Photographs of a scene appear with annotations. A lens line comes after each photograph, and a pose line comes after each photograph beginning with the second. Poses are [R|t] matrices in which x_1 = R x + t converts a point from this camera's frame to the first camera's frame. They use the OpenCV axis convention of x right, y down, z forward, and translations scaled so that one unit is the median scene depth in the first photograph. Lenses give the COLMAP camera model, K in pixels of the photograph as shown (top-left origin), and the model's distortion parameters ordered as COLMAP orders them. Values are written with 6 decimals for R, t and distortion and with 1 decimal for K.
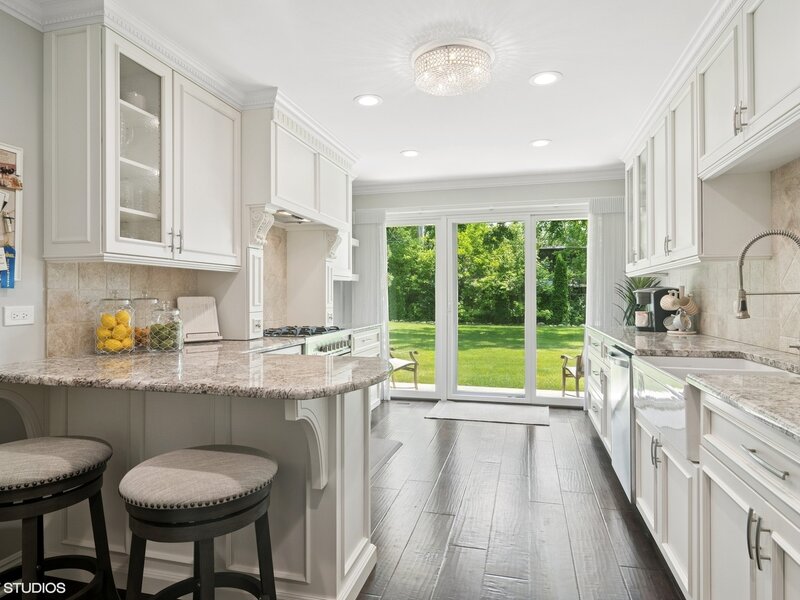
lens RADIAL K [[488.6, 0, 396.3], [0, 488.6, 295.7], [0, 0, 1]] dist [0.003952, 0.002573]
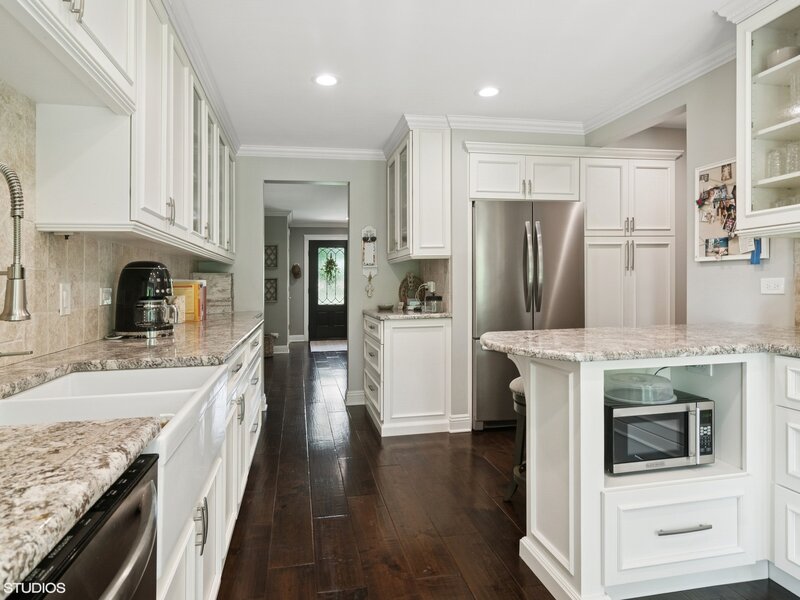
lens RADIAL K [[488.6, 0, 396.3], [0, 488.6, 295.7], [0, 0, 1]] dist [0.003952, 0.002573]
pose [[-0.895680, 0.009506, -0.444597, 0.518734], [0.003920, 0.999901, 0.013483, 0.038449], [0.444682, 0.010333, -0.895629, 1.446773]]
